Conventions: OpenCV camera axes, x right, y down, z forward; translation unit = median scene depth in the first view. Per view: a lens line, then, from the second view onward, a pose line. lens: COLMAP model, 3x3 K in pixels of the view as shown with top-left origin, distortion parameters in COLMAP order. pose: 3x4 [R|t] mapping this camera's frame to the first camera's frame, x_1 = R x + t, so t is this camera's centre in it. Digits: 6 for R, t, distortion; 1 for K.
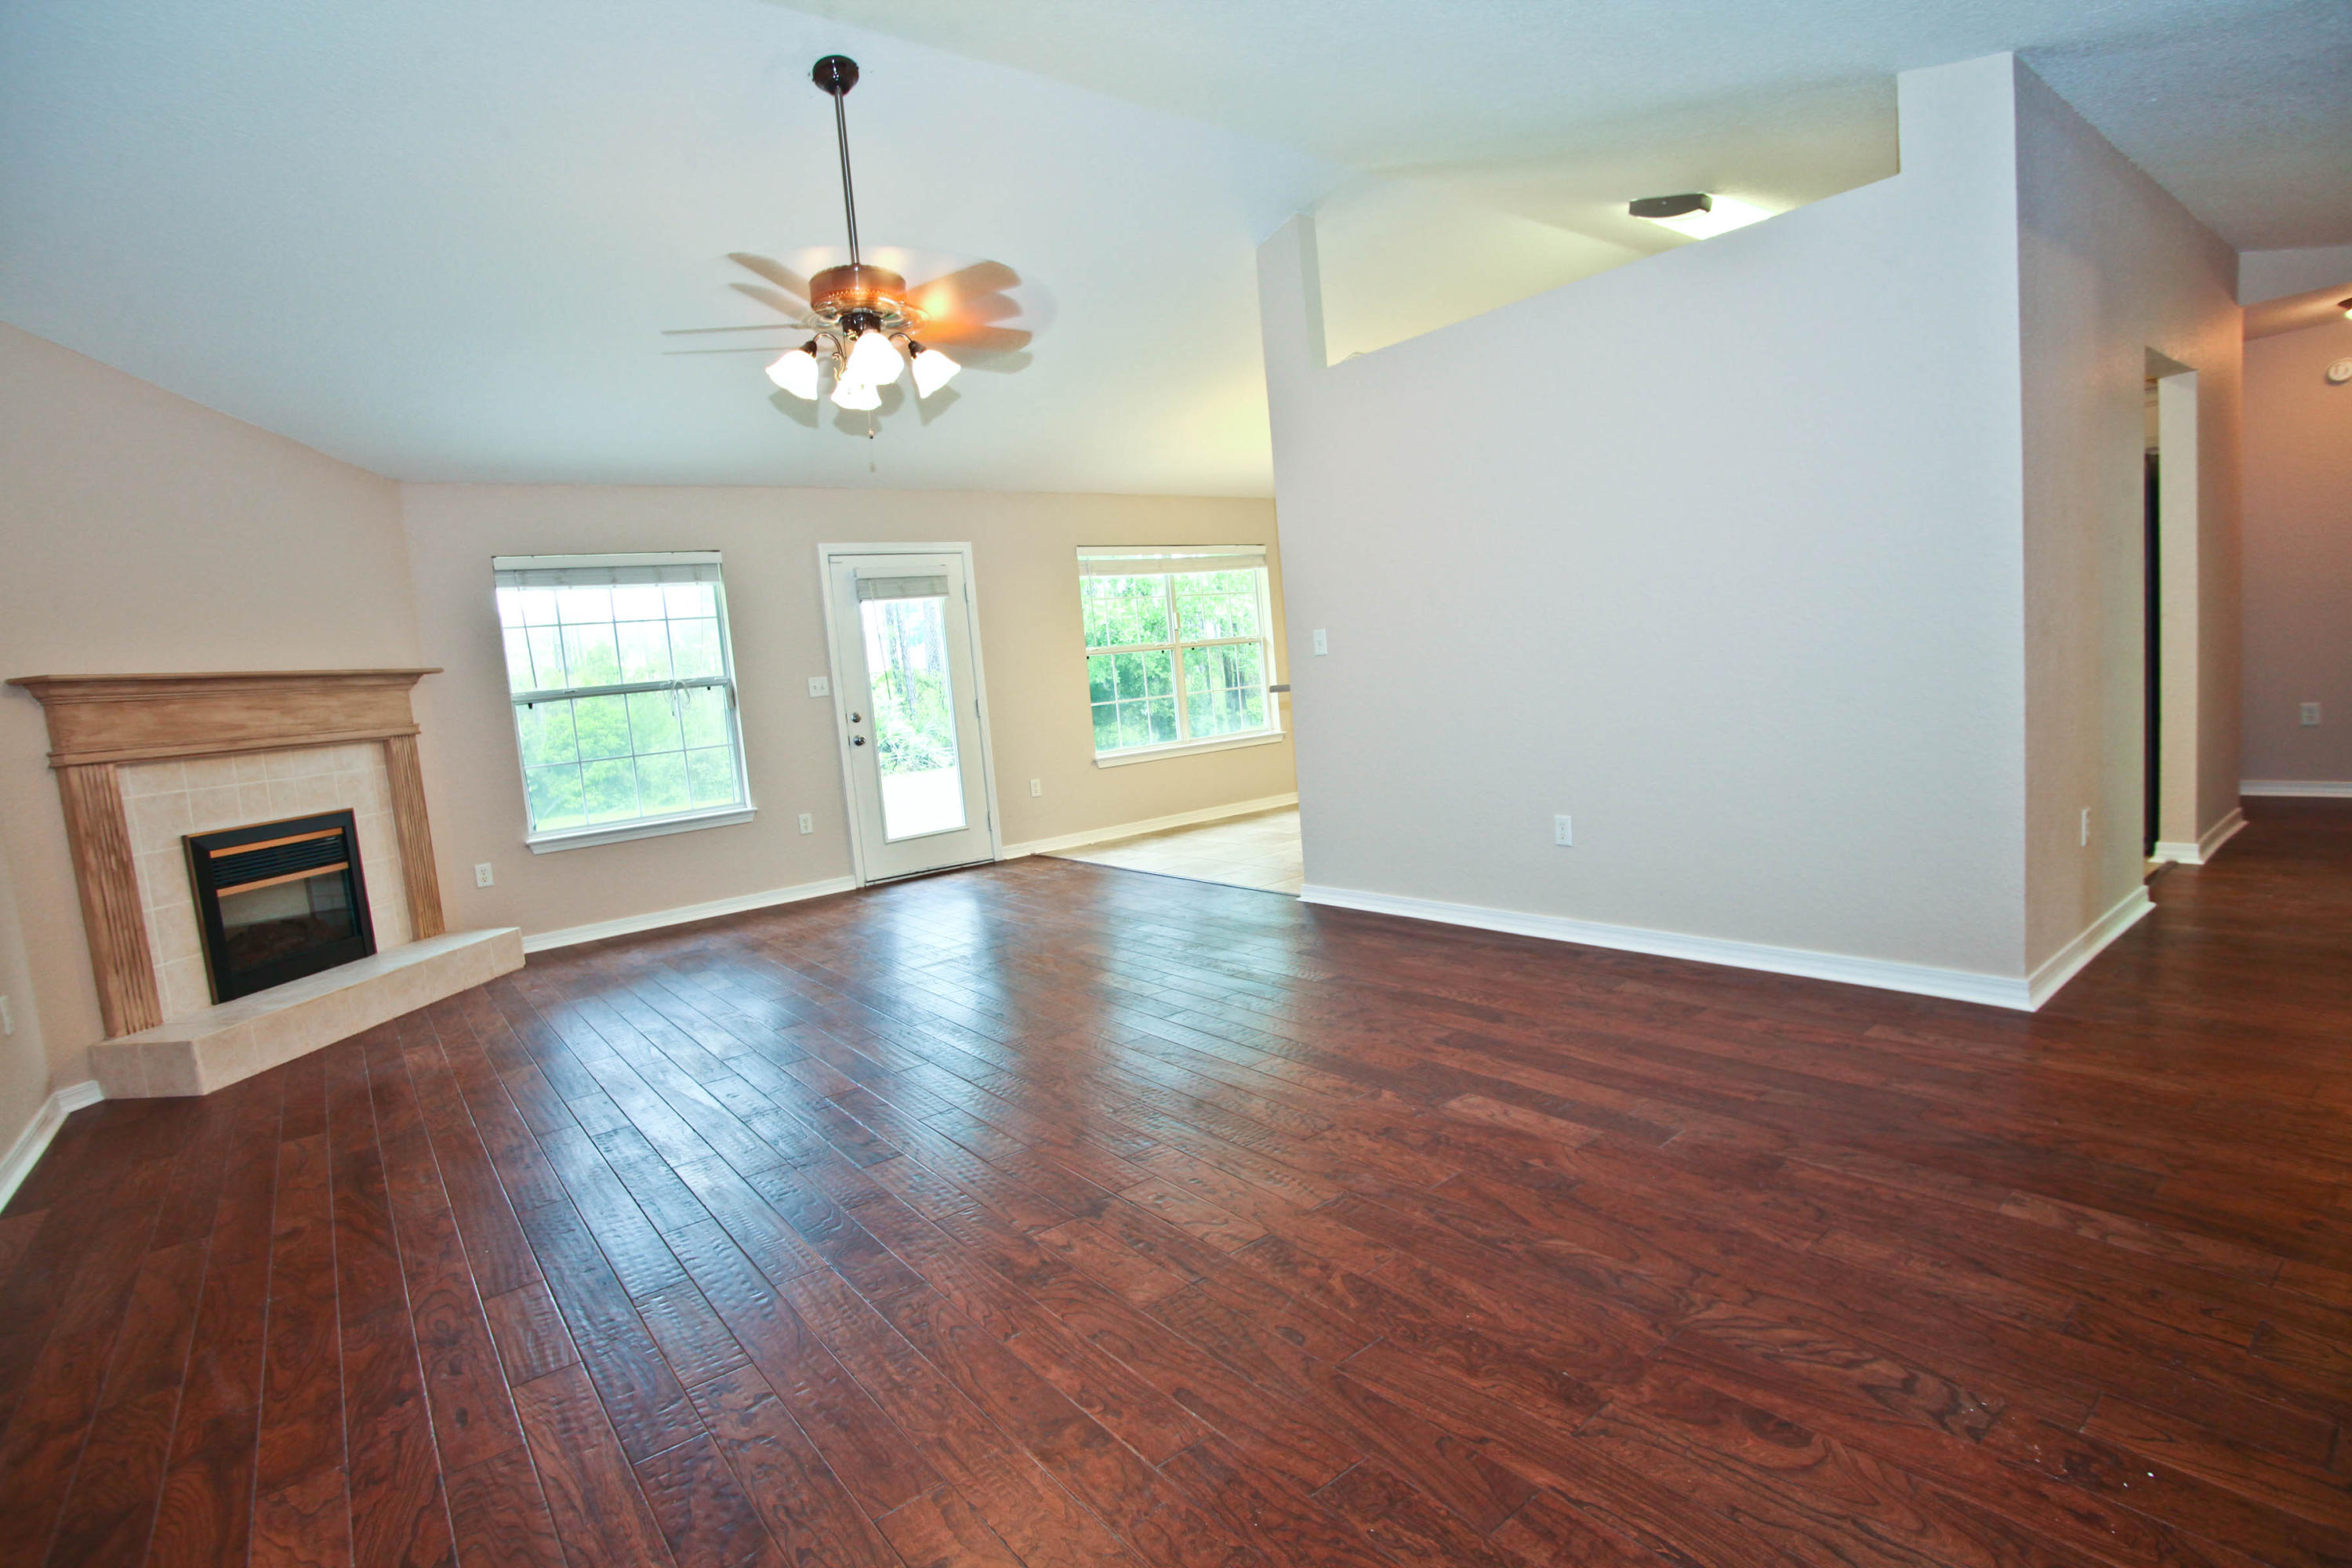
lens RADIAL K [[1138.5, 0, 1167.4], [0, 1138.5, 788.3], [0, 0, 1]] dist [-0.084957, 0.038137]
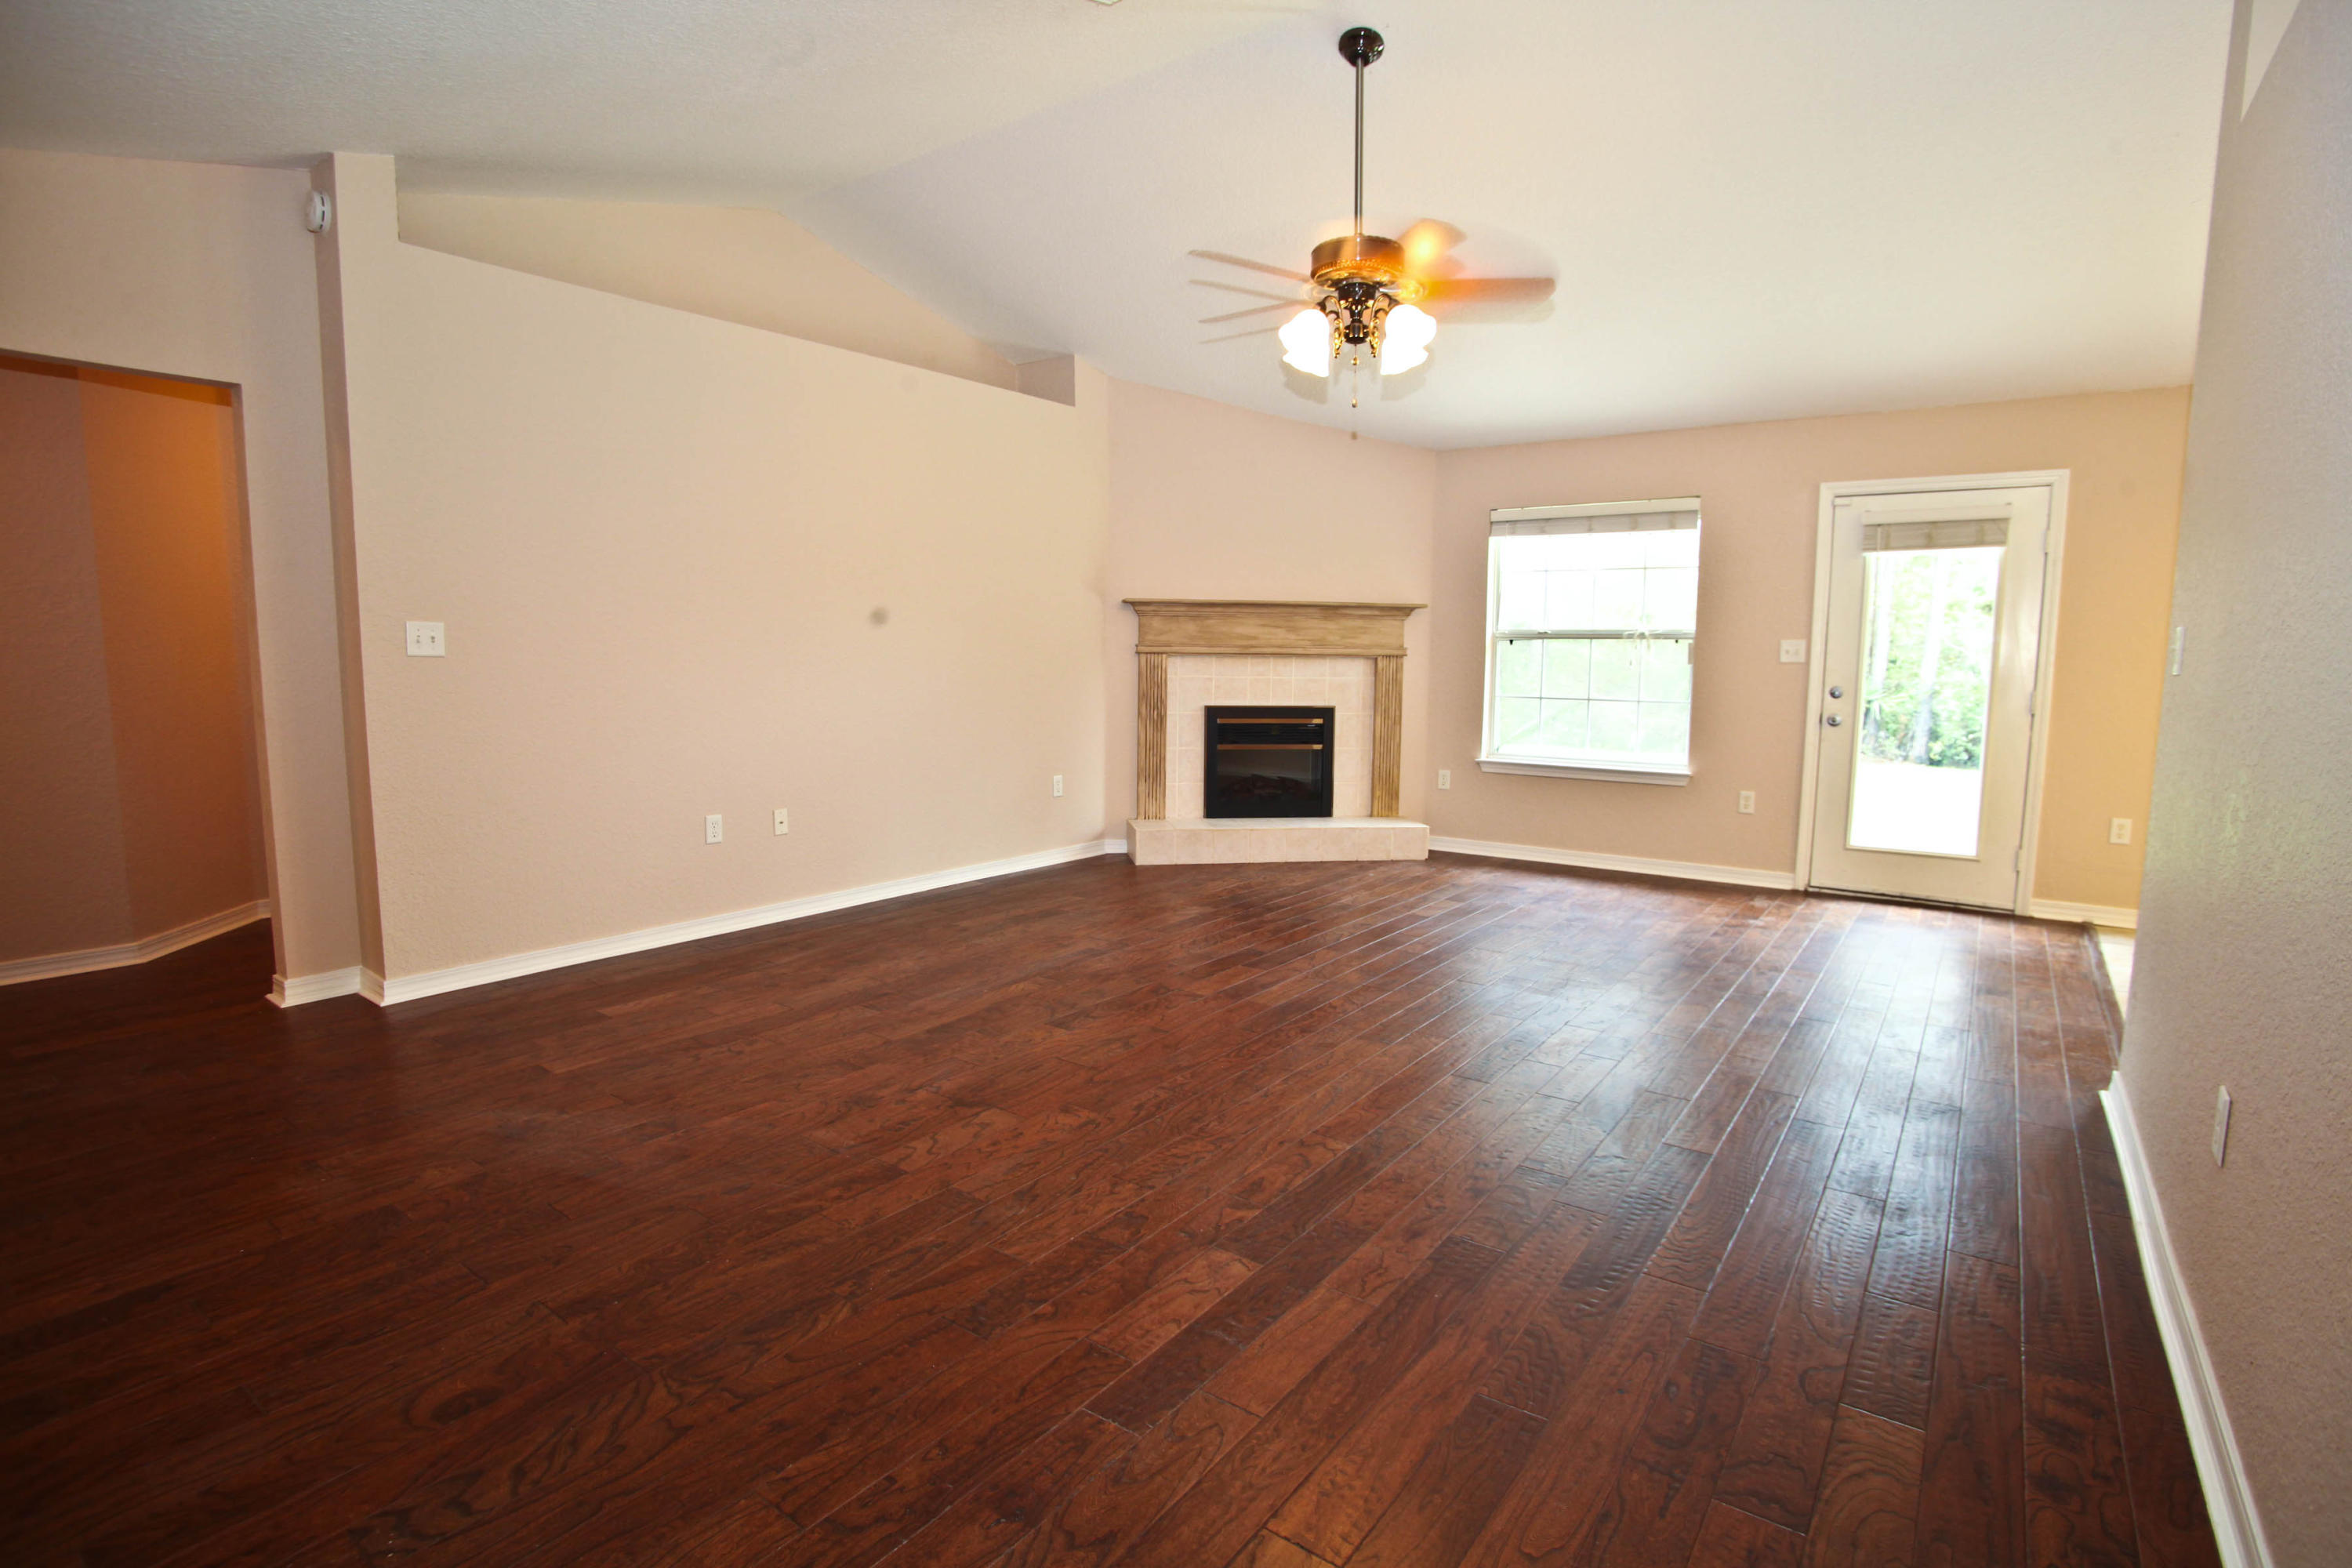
lens RADIAL K [[1138.5, 0, 1167.4], [0, 1138.5, 788.3], [0, 0, 1]] dist [-0.084957, 0.038137]
pose [[0.272334, 0.200721, -0.941034, 0.530065], [-0.136594, 0.976160, 0.168683, -0.090978], [0.952458, 0.082602, 0.293259, 0.419499]]
